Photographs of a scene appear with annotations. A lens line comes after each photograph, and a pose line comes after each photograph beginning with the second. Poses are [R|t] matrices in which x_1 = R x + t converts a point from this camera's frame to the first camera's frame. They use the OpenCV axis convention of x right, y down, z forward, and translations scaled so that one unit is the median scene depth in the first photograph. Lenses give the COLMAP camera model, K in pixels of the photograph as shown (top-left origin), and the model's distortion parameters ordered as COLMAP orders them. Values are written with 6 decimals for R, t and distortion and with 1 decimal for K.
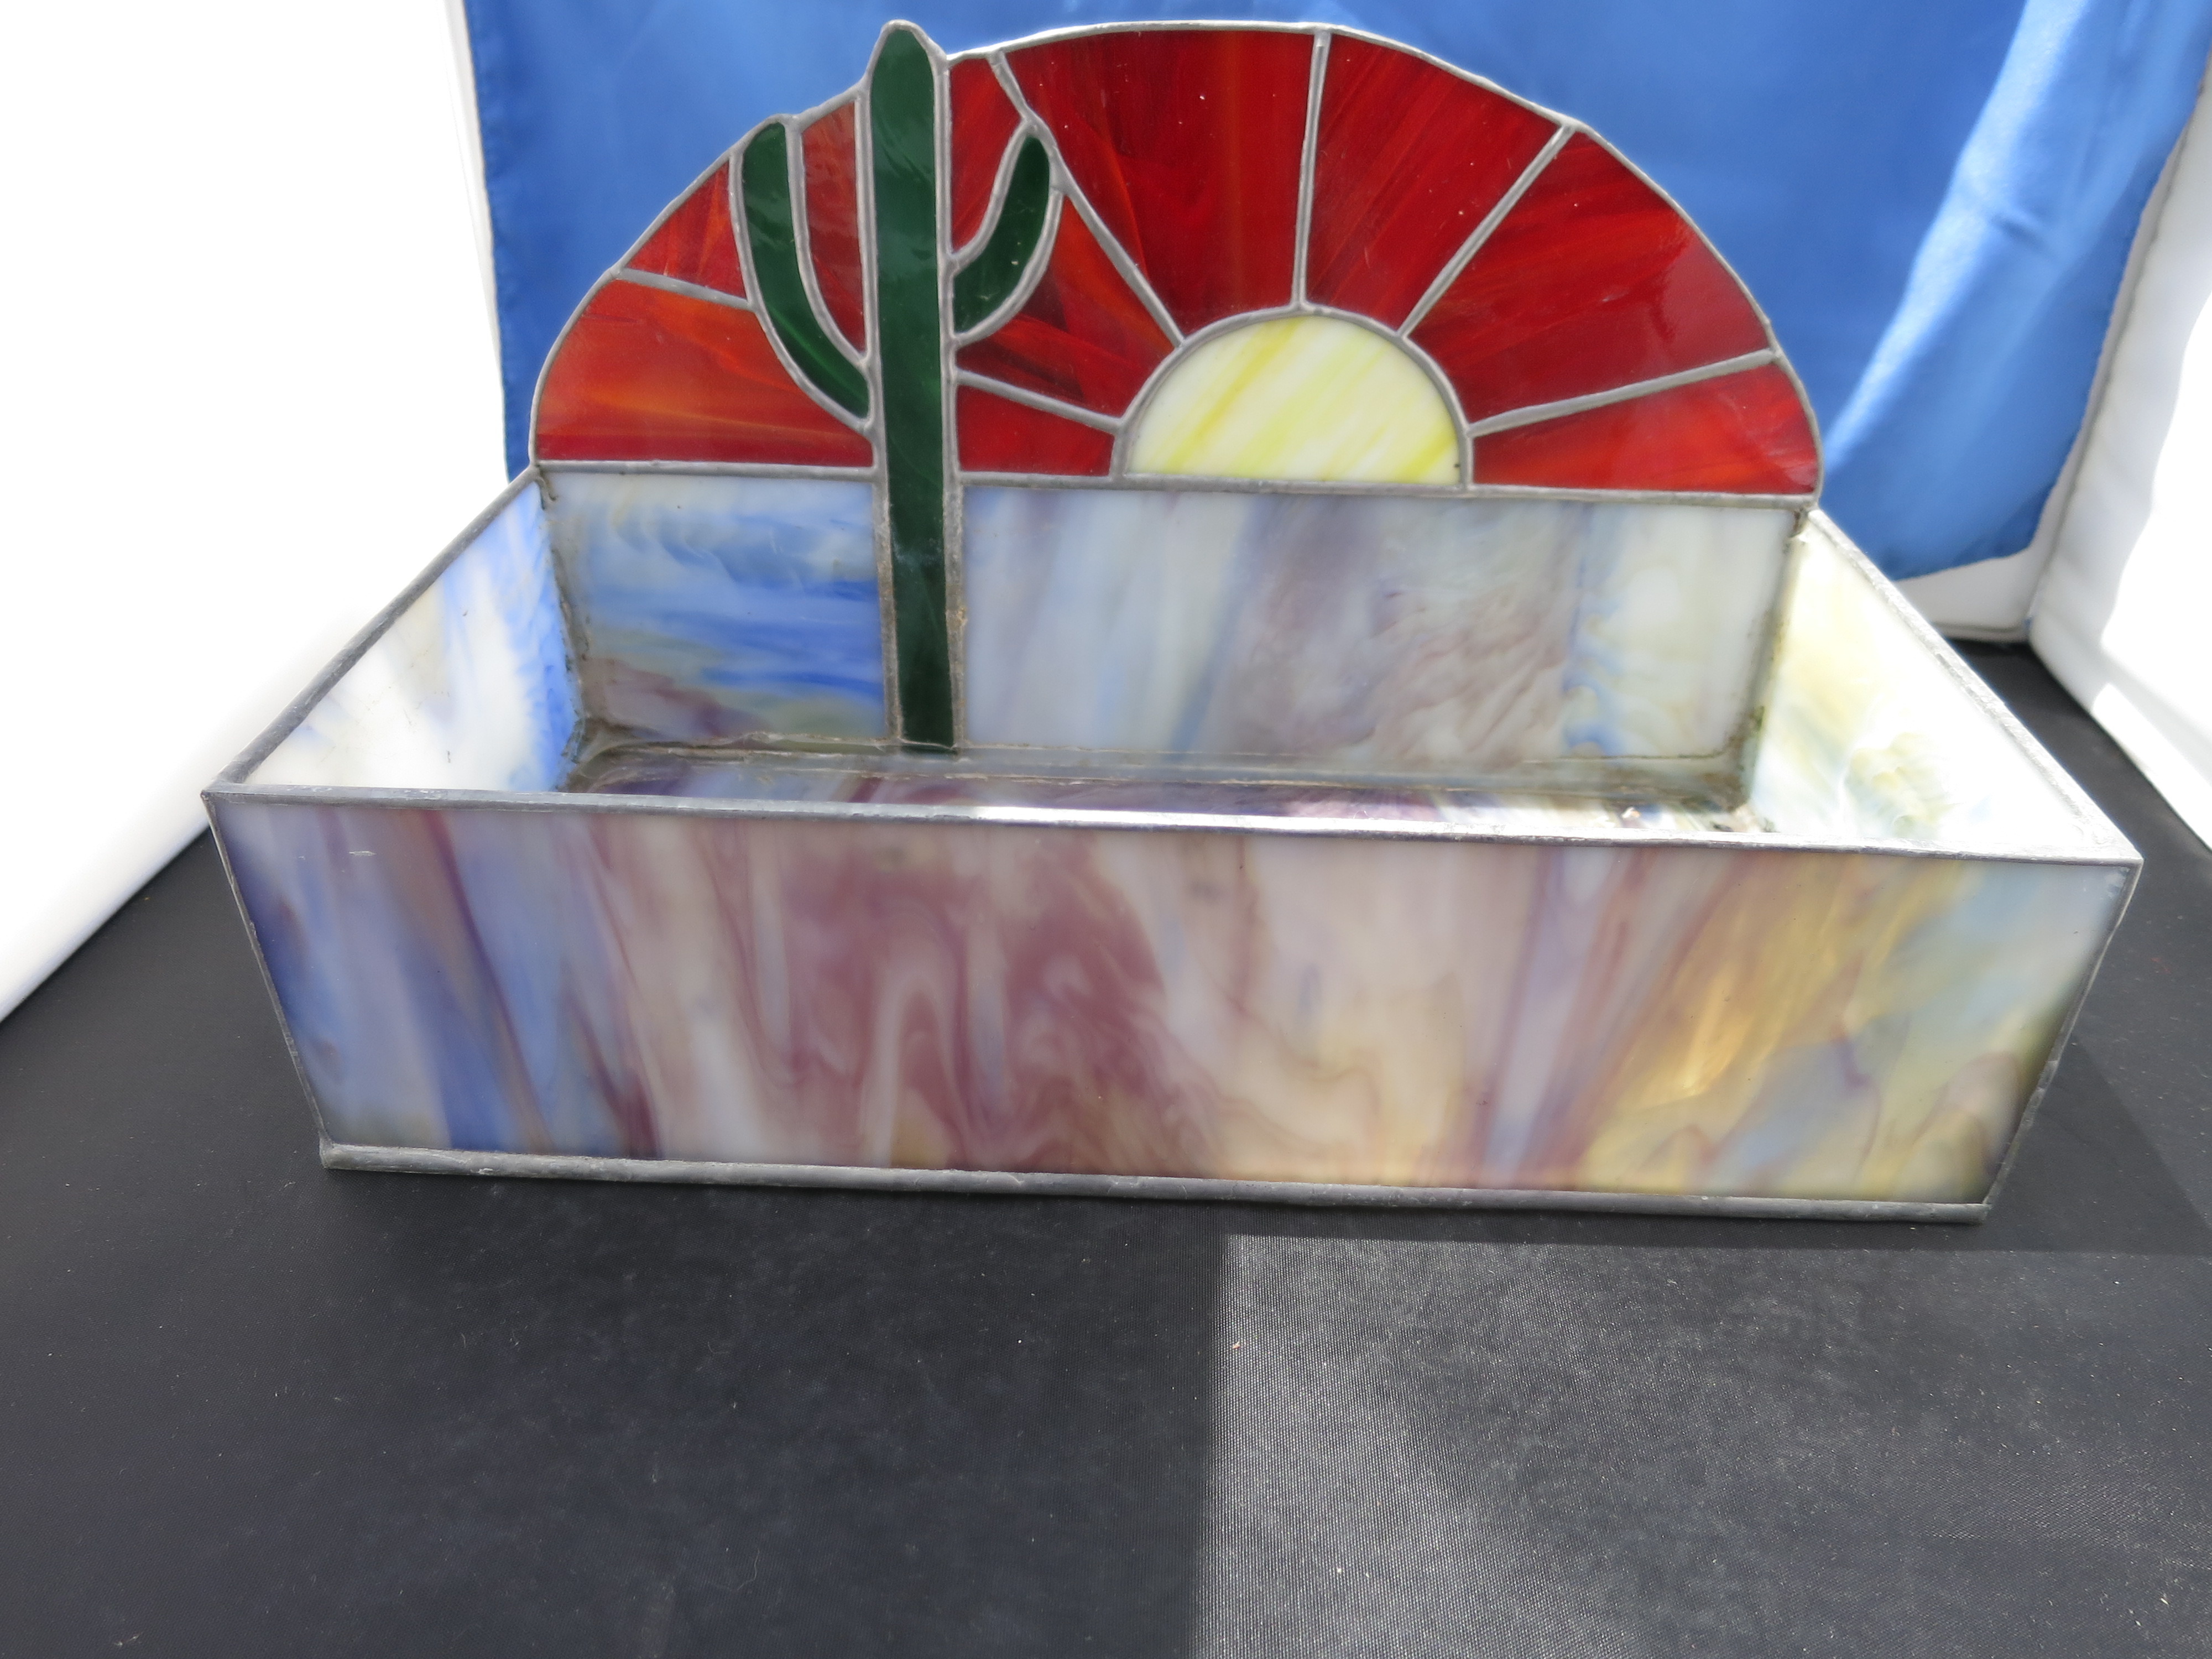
lens RADIAL K [[1615.8, 0, 1106.0], [0, 1615.8, 829.5], [0, 0, 1]] dist [-0.041064, 0.024156]
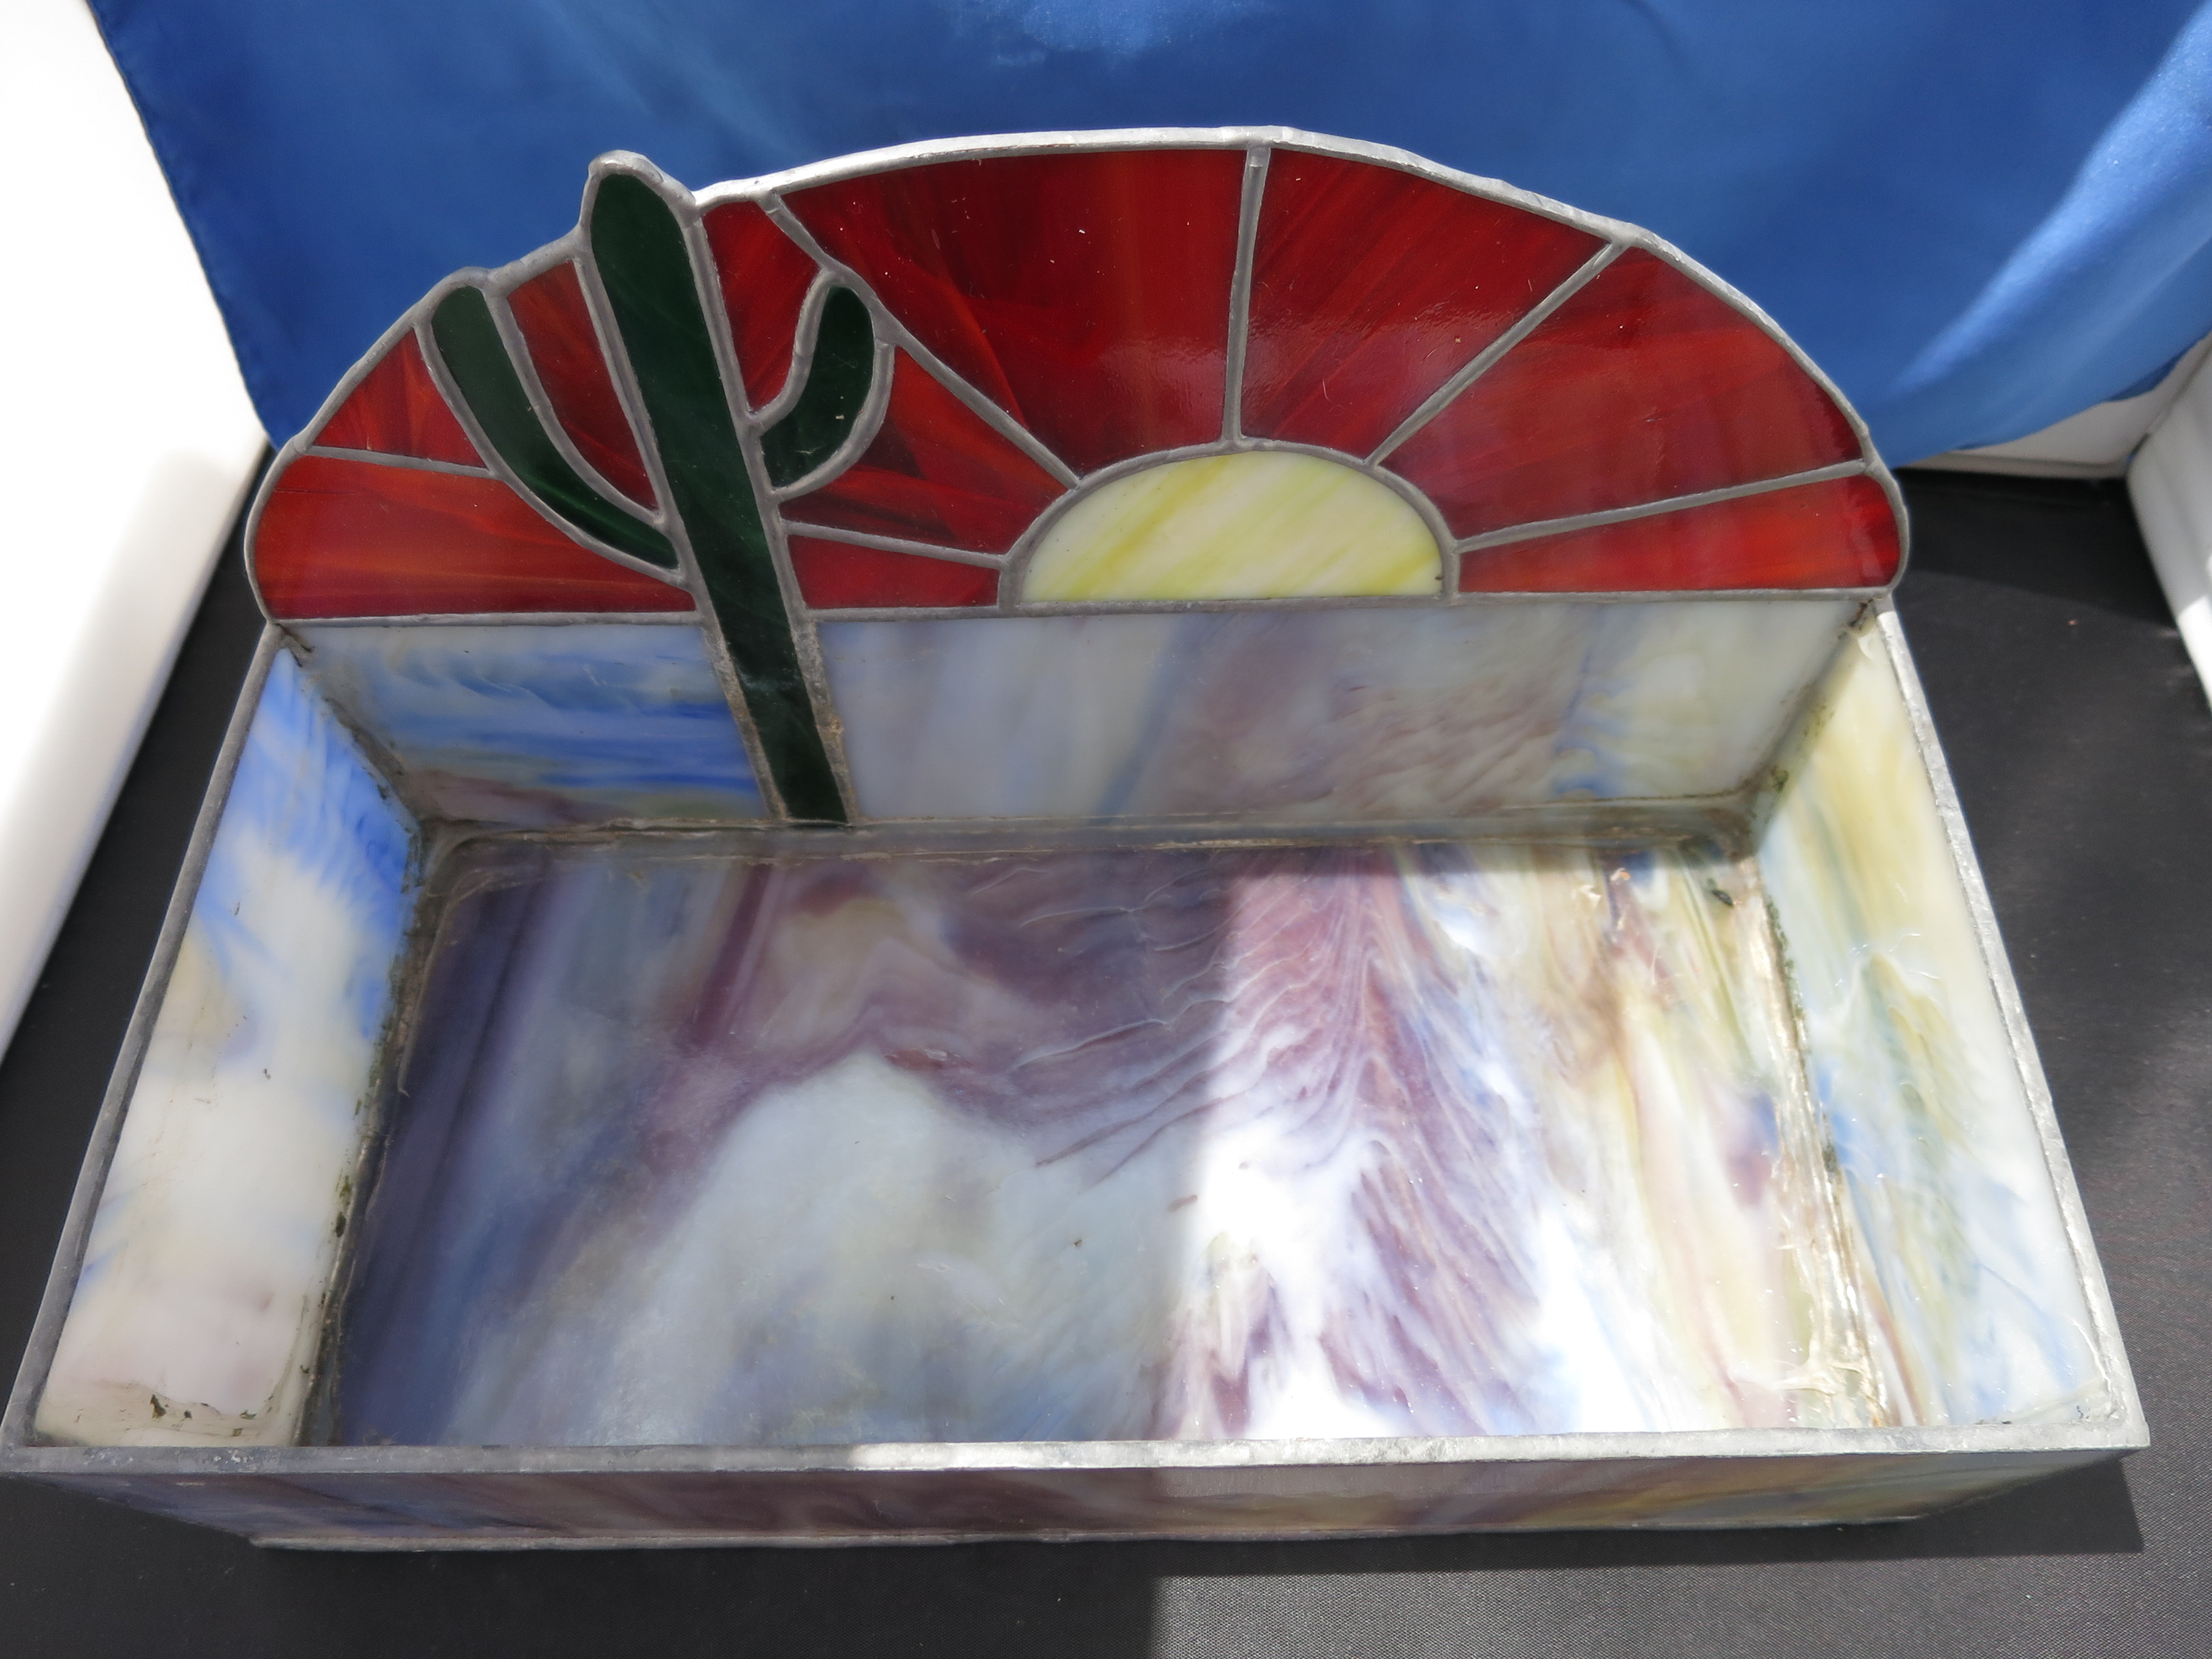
lens RADIAL K [[1615.8, 0, 1106.0], [0, 1615.8, 829.5], [0, 0, 1]] dist [-0.041064, 0.024156]
pose [[0.998726, -0.049543, -0.009608, 0.057602], [0.048248, 0.881528, 0.469661, -0.493051], [-0.014799, -0.469526, 0.882795, 0.252006]]
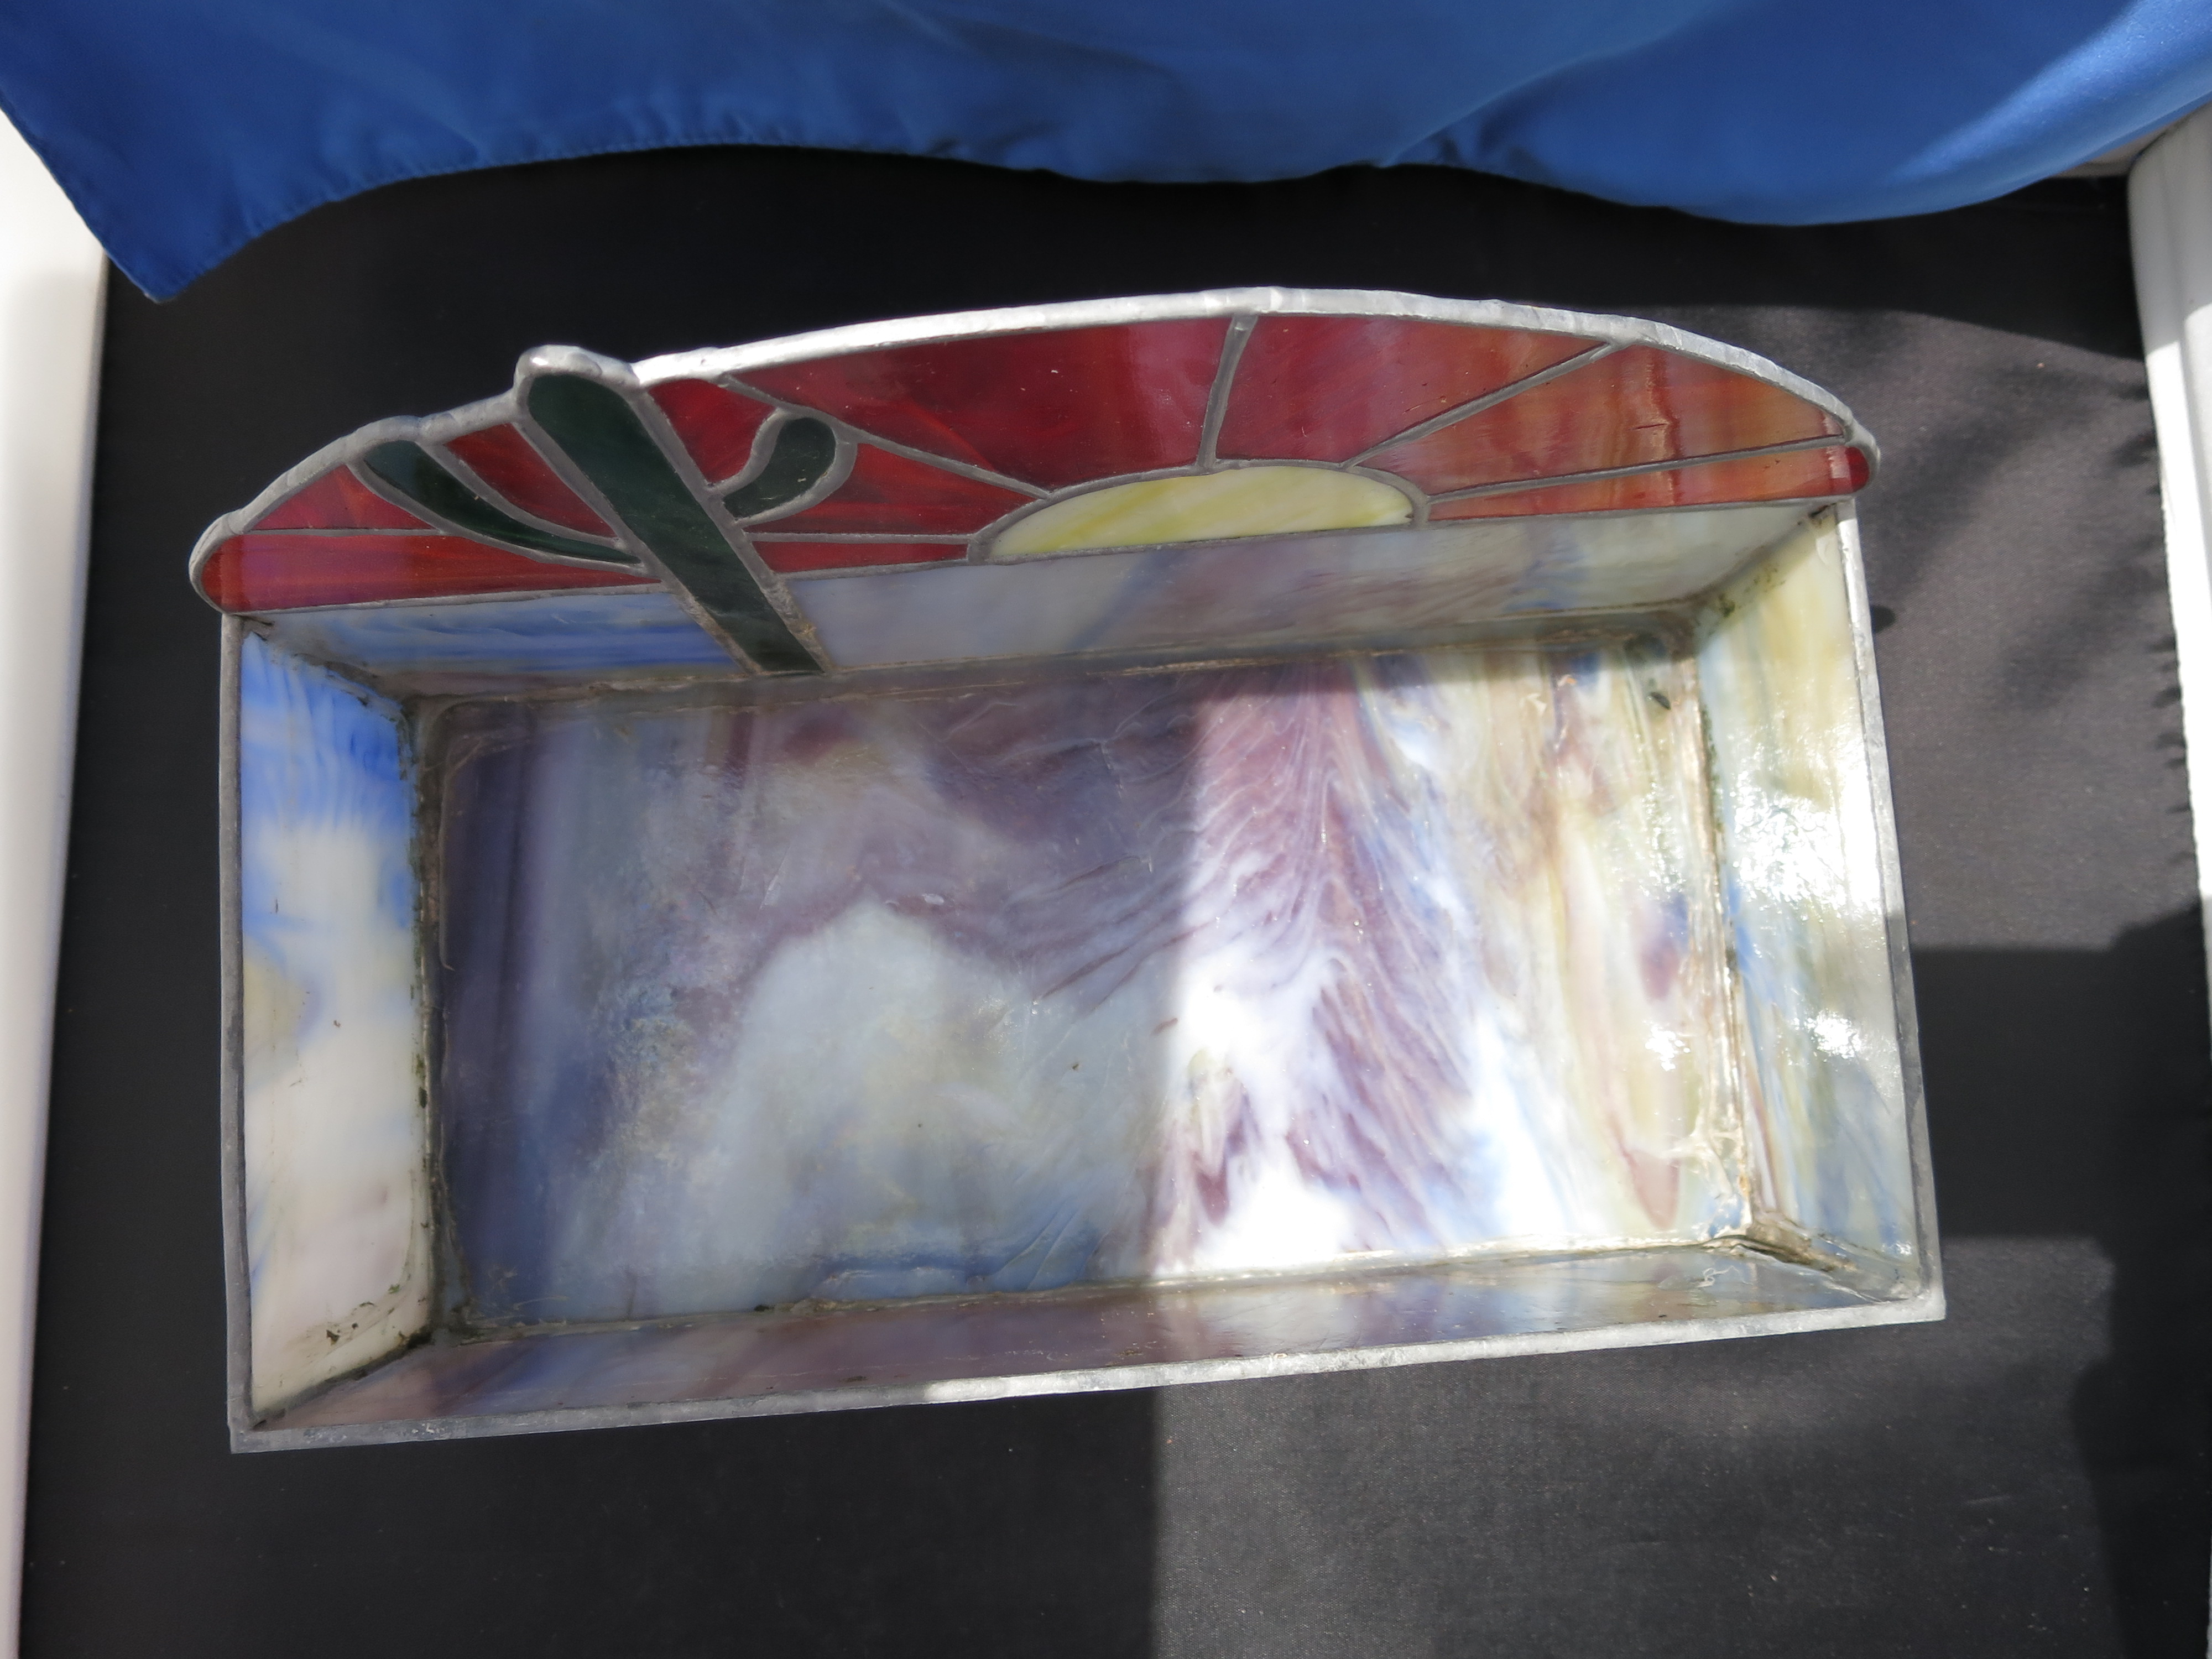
lens RADIAL K [[1613.4, 0, 1102.7], [0, 1613.4, 828.7], [0, 0, 1]] dist [-0.029815, -0.001223]
pose [[0.994800, -0.101847, 0.000570, 0.054283], [0.061571, 0.605835, 0.793204, -0.760390], [-0.081131, -0.789044, 0.608956, 0.416330]]
